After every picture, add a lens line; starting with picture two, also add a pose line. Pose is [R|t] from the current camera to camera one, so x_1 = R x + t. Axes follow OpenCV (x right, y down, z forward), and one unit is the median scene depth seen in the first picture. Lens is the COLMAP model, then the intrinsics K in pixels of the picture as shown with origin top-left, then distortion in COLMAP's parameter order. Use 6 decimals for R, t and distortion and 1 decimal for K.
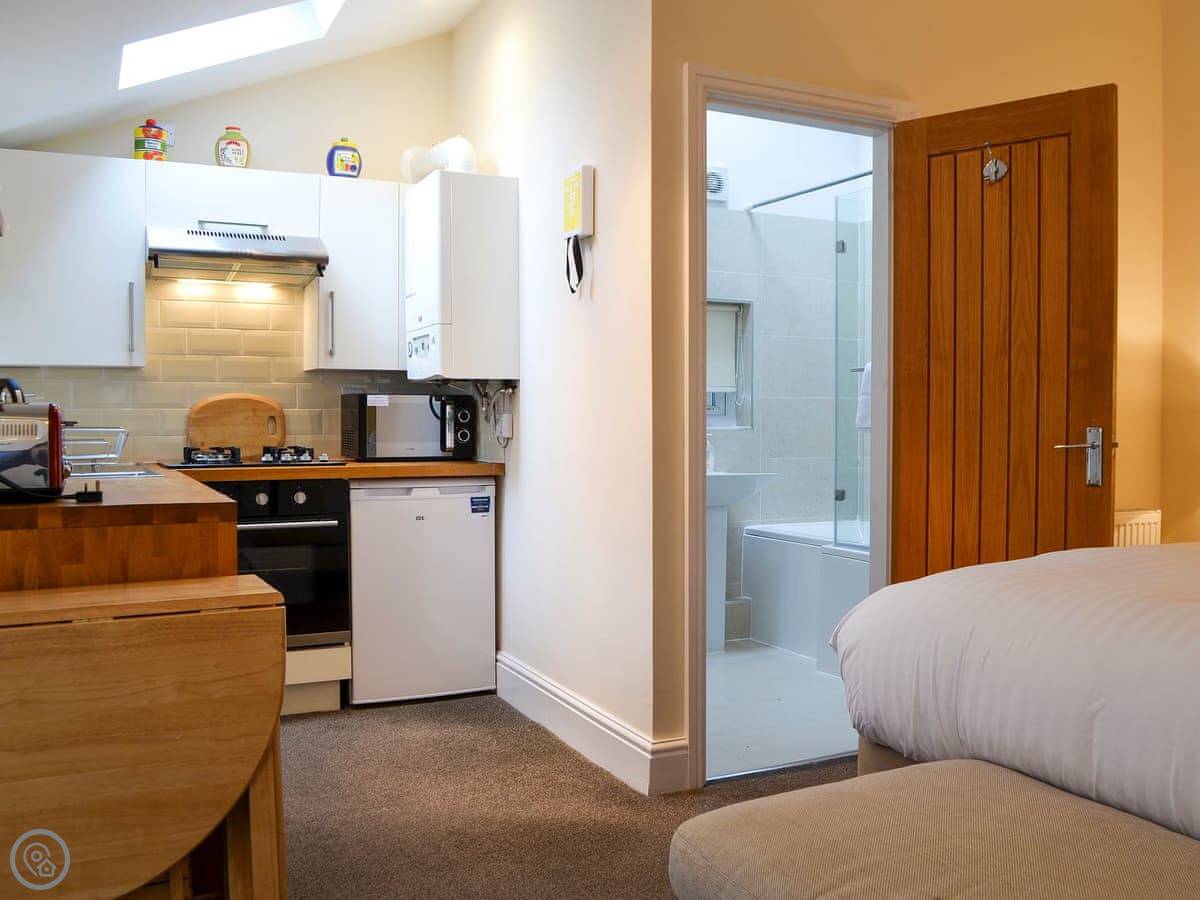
lens RADIAL K [[1077.7, 0, 608.0], [0, 1077.7, 446.3], [0, 0, 1]] dist [0.030830, -0.008926]
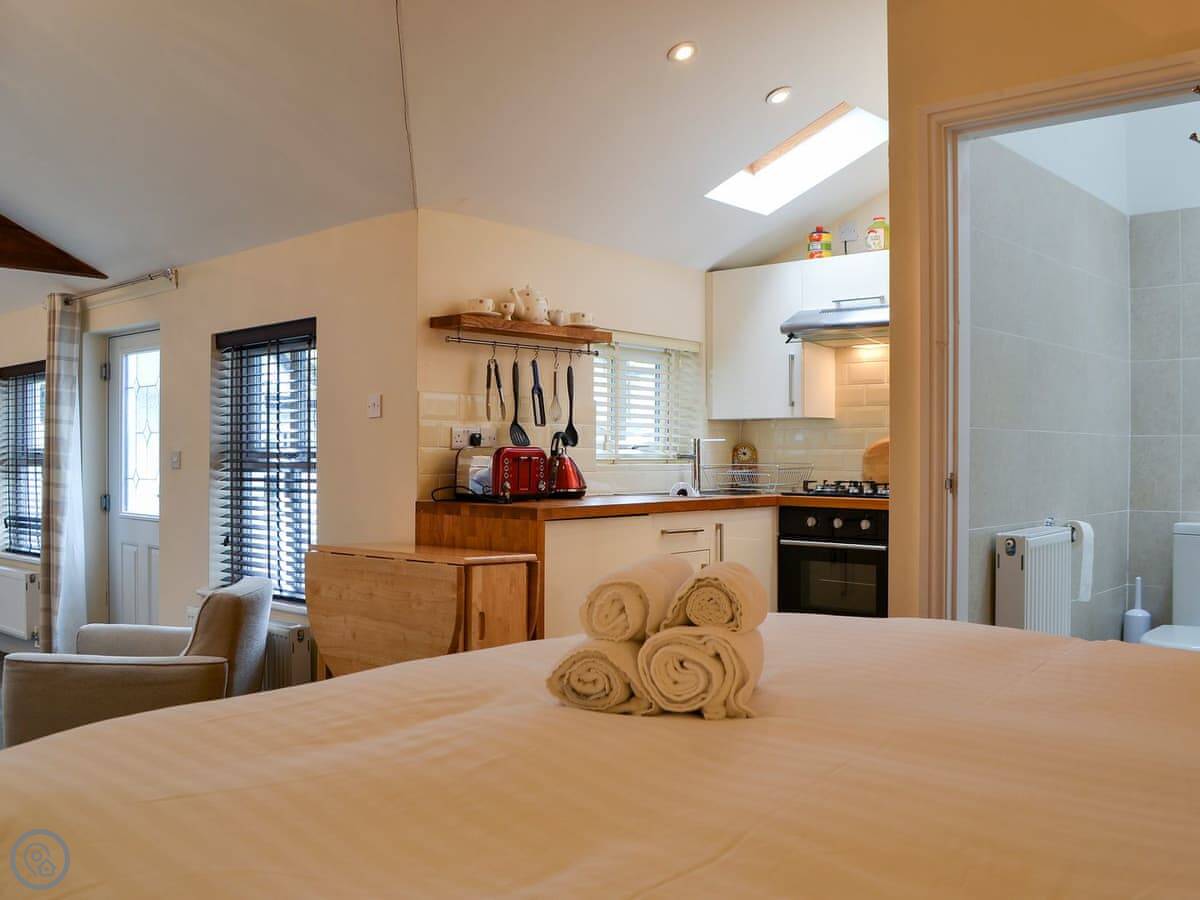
lens RADIAL K [[1077.7, 0, 601.7], [0, 1077.7, 452.3], [0, 0, 1]] dist [0.030830, -0.008926]
pose [[0.408305, 0.001765, -0.912844, 0.529774], [-0.029762, 0.999492, -0.011380, -0.007520], [0.912360, 0.031815, 0.408150, 0.198497]]
